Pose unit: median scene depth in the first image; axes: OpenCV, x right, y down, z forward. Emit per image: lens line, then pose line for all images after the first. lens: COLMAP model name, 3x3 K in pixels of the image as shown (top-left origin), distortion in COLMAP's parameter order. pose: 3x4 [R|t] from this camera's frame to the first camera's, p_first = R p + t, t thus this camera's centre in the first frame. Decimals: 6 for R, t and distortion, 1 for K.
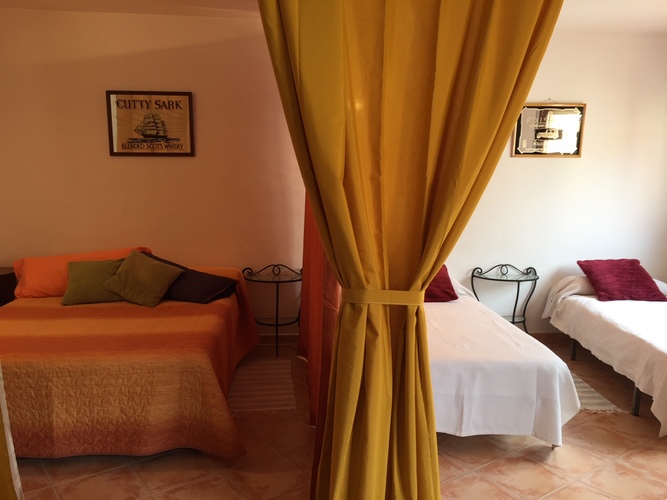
lens RADIAL K [[566.0, 0, 330.2], [0, 566.0, 252.4], [0, 0, 1]] dist [0.057288, -0.081390]
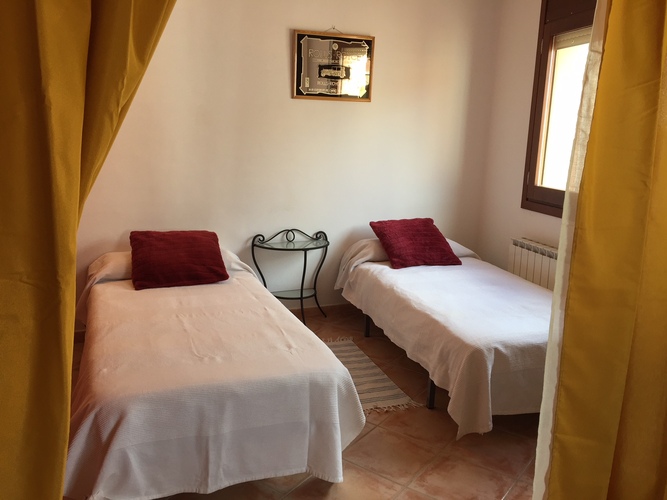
lens RADIAL K [[566.0, 0, 333.9], [0, 566.0, 248.6], [0, 0, 1]] dist [0.057288, -0.081390]
pose [[0.948631, -0.051149, 0.312222, 0.123188], [0.027233, 0.996383, 0.080488, -0.018777], [-0.315210, -0.067851, 0.946593, 0.220489]]
